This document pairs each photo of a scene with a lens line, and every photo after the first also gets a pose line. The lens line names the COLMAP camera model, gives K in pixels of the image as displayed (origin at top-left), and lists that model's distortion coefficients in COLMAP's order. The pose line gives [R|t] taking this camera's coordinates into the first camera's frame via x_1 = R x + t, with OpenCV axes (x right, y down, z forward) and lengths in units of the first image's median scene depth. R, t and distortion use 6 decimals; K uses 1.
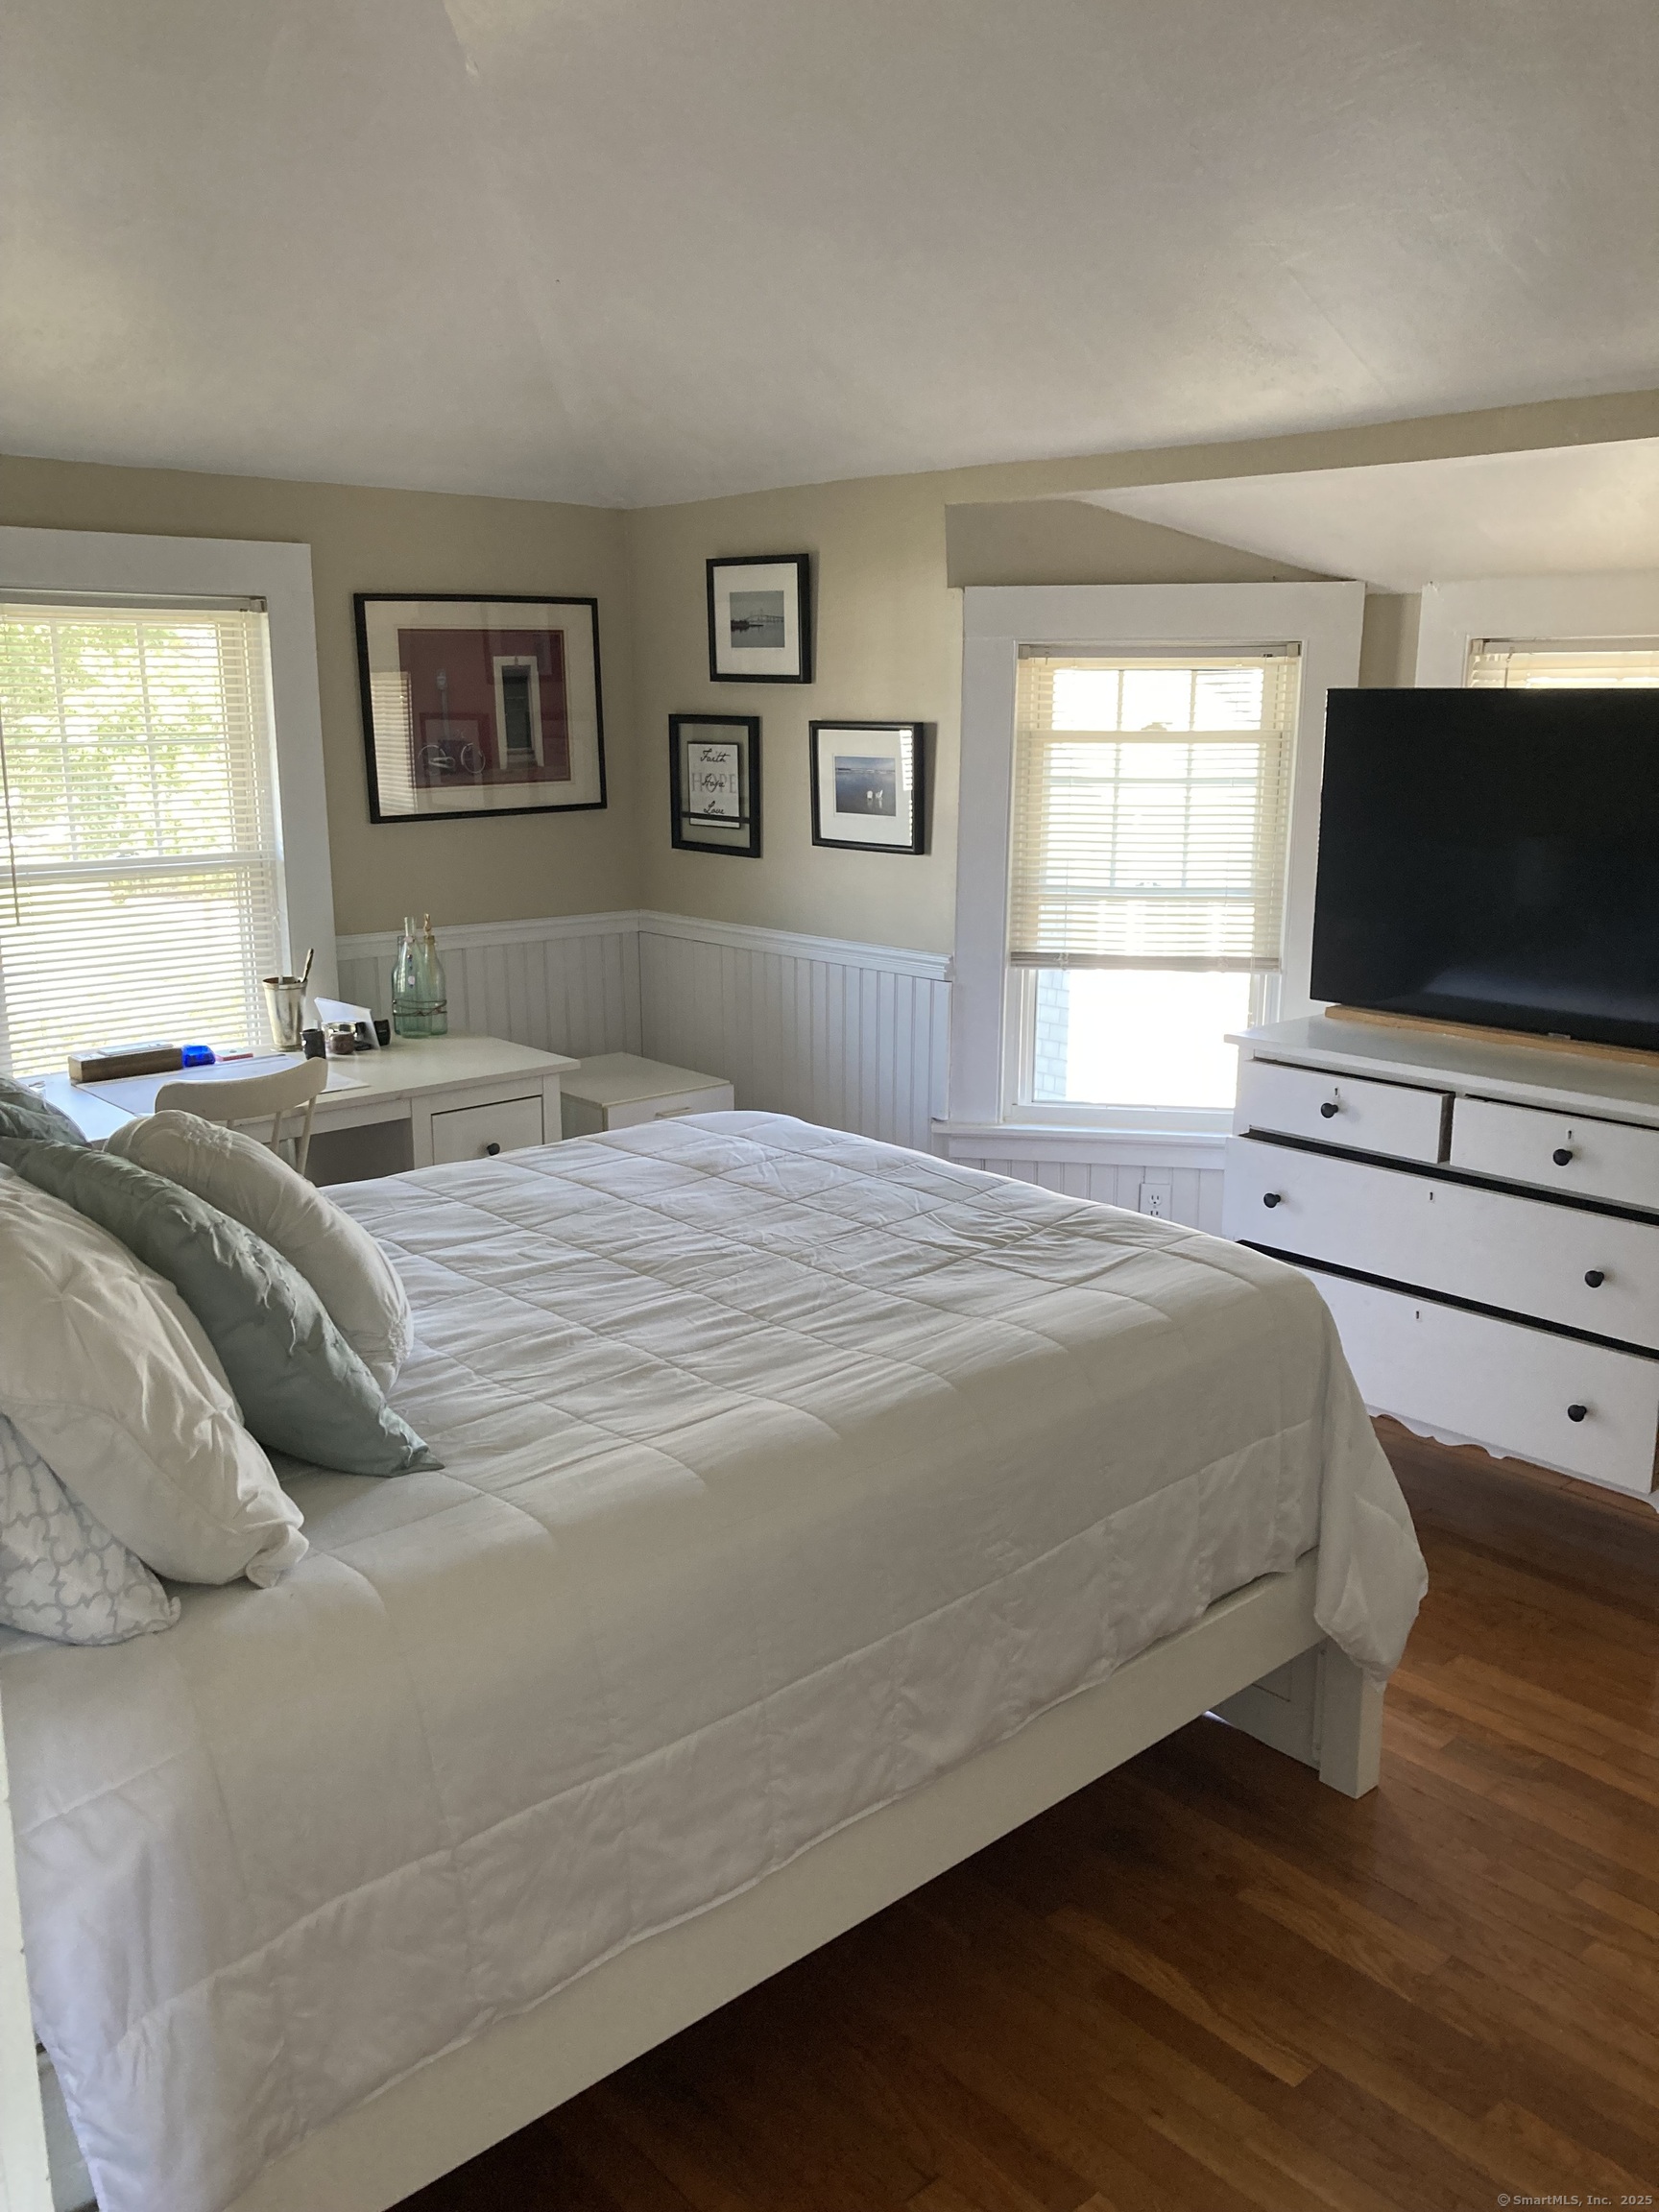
lens RADIAL K [[1831.7, 0, 829.5], [0, 1831.7, 1106.0], [0, 0, 1]] dist [0.050273, -0.059989]
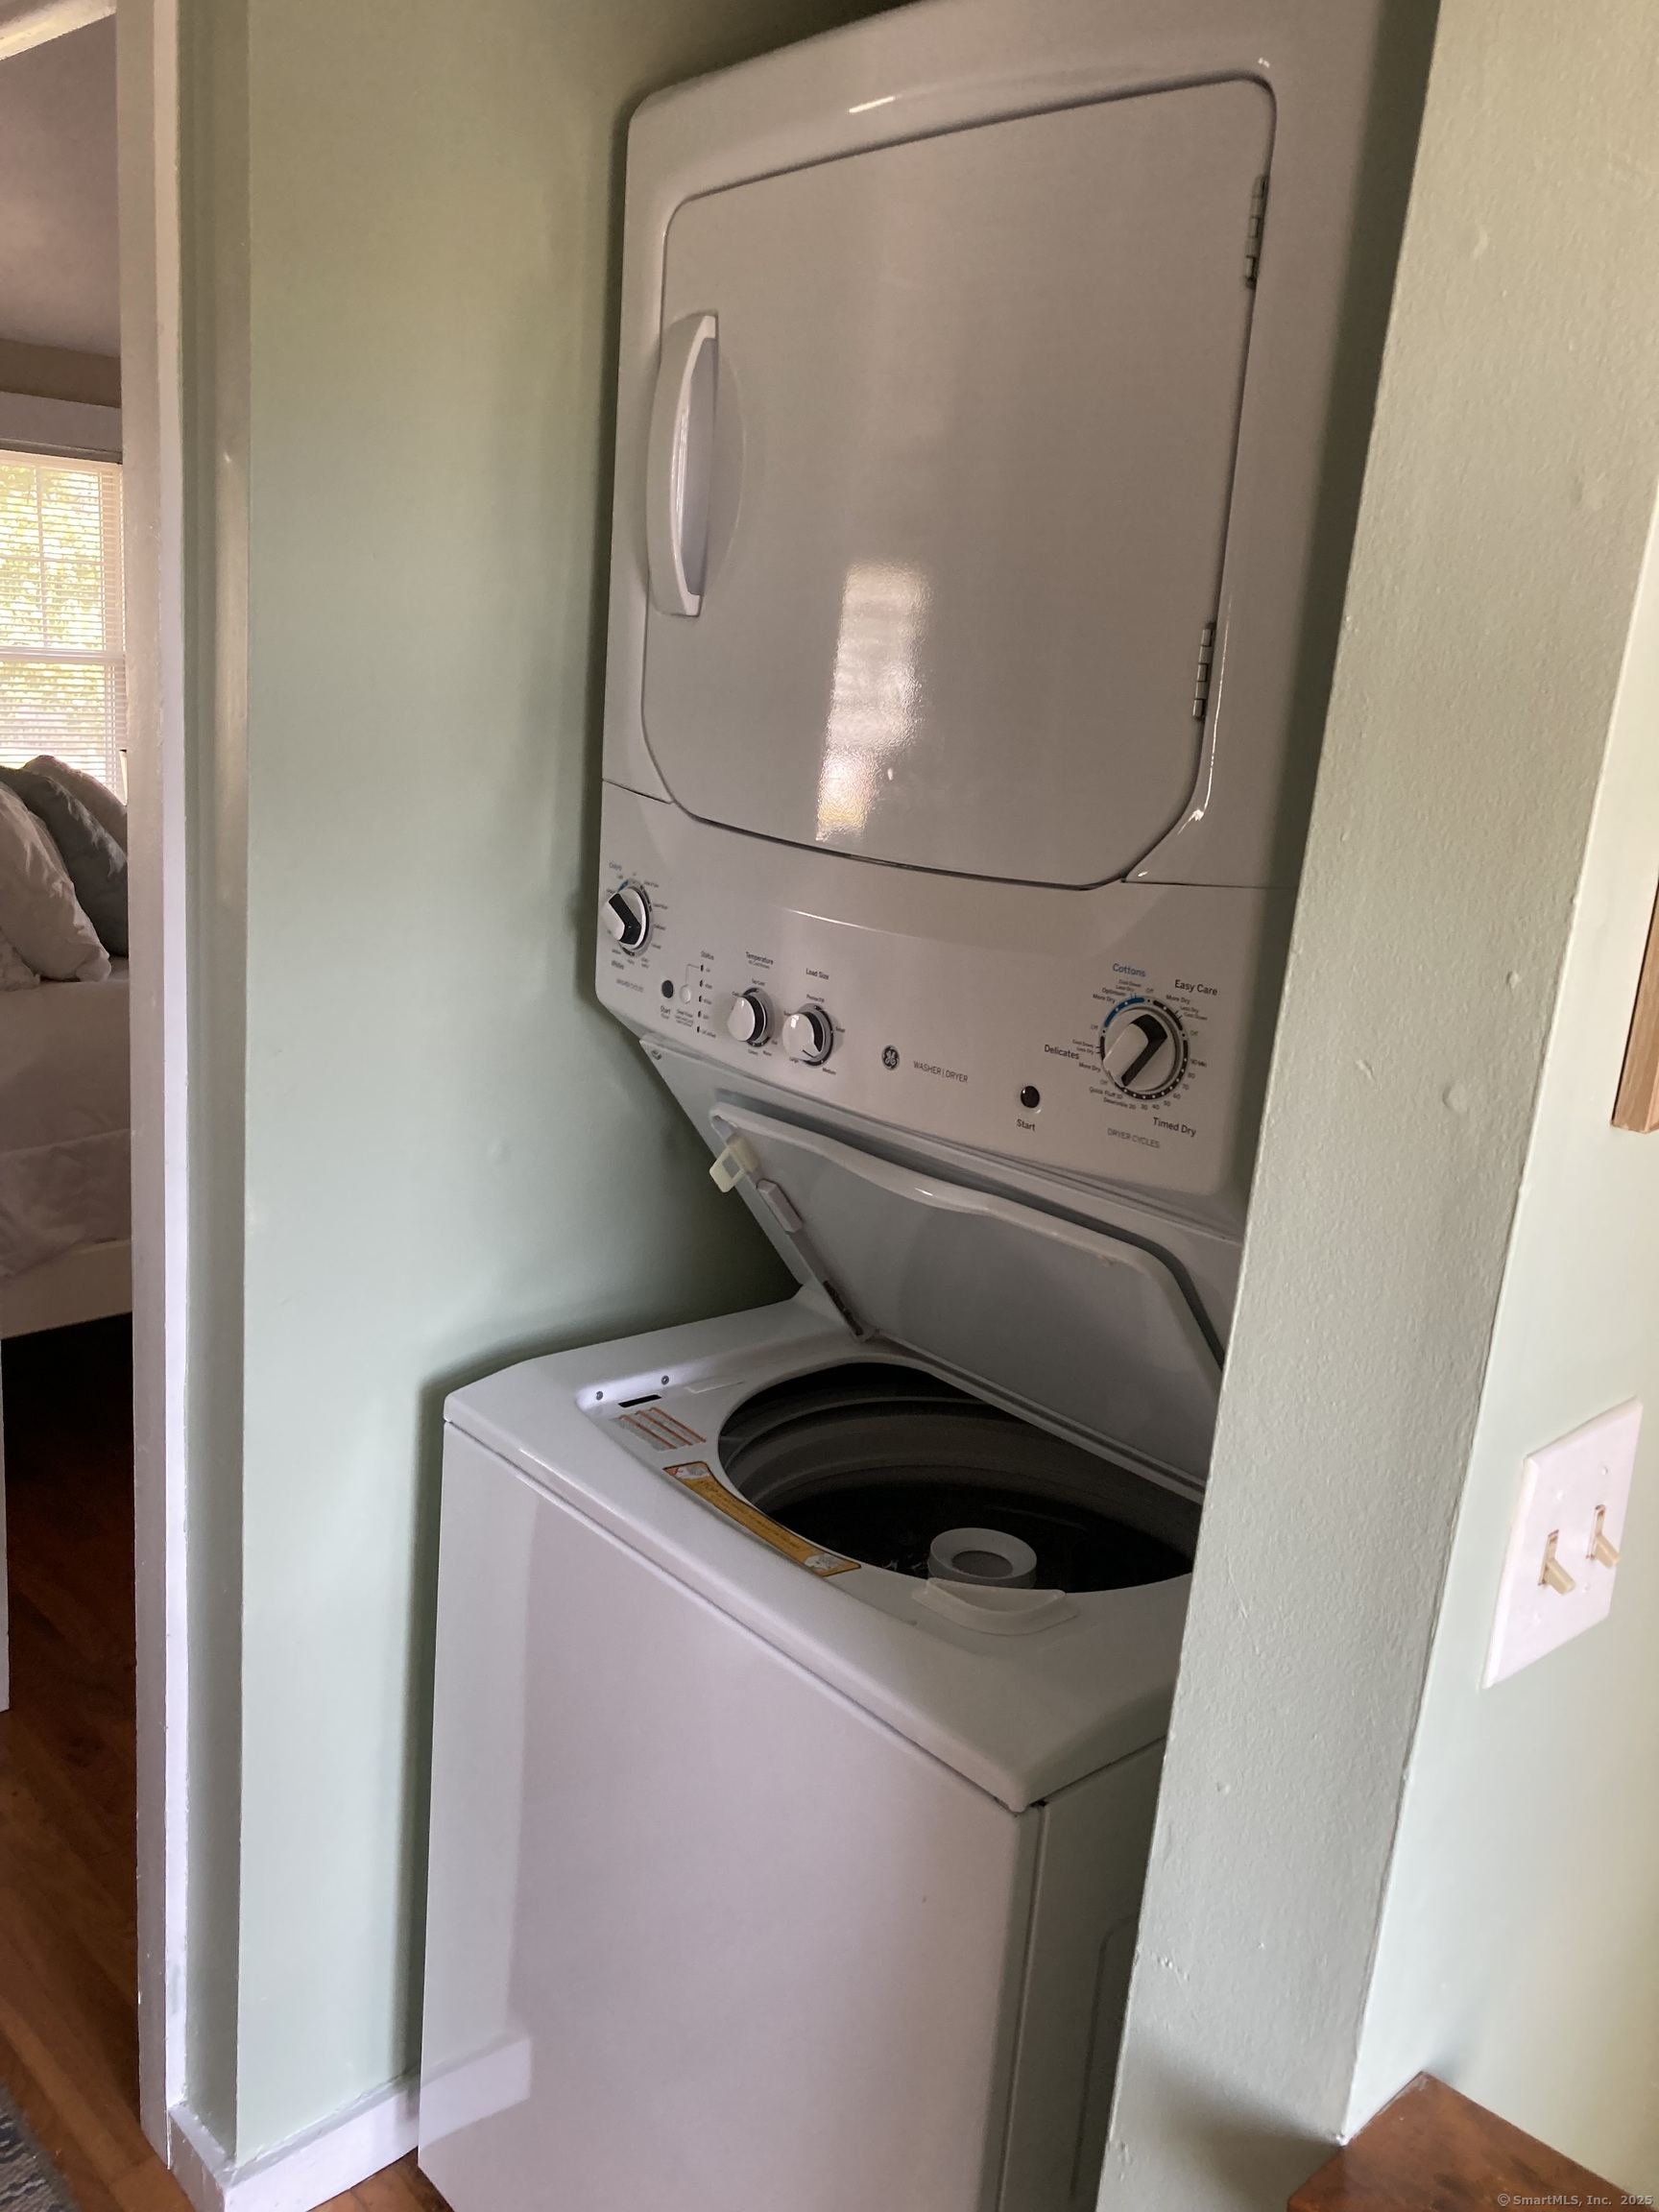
lens RADIAL K [[1831.7, 0, 829.5], [0, 1831.7, 1106.0], [0, 0, 1]] dist [0.050273, -0.059989]
pose [[0.993957, 0.084877, 0.069607, 0.317297], [-0.087149, 0.995735, 0.030274, 0.248783], [-0.066740, -0.036157, 0.997115, -0.898729]]
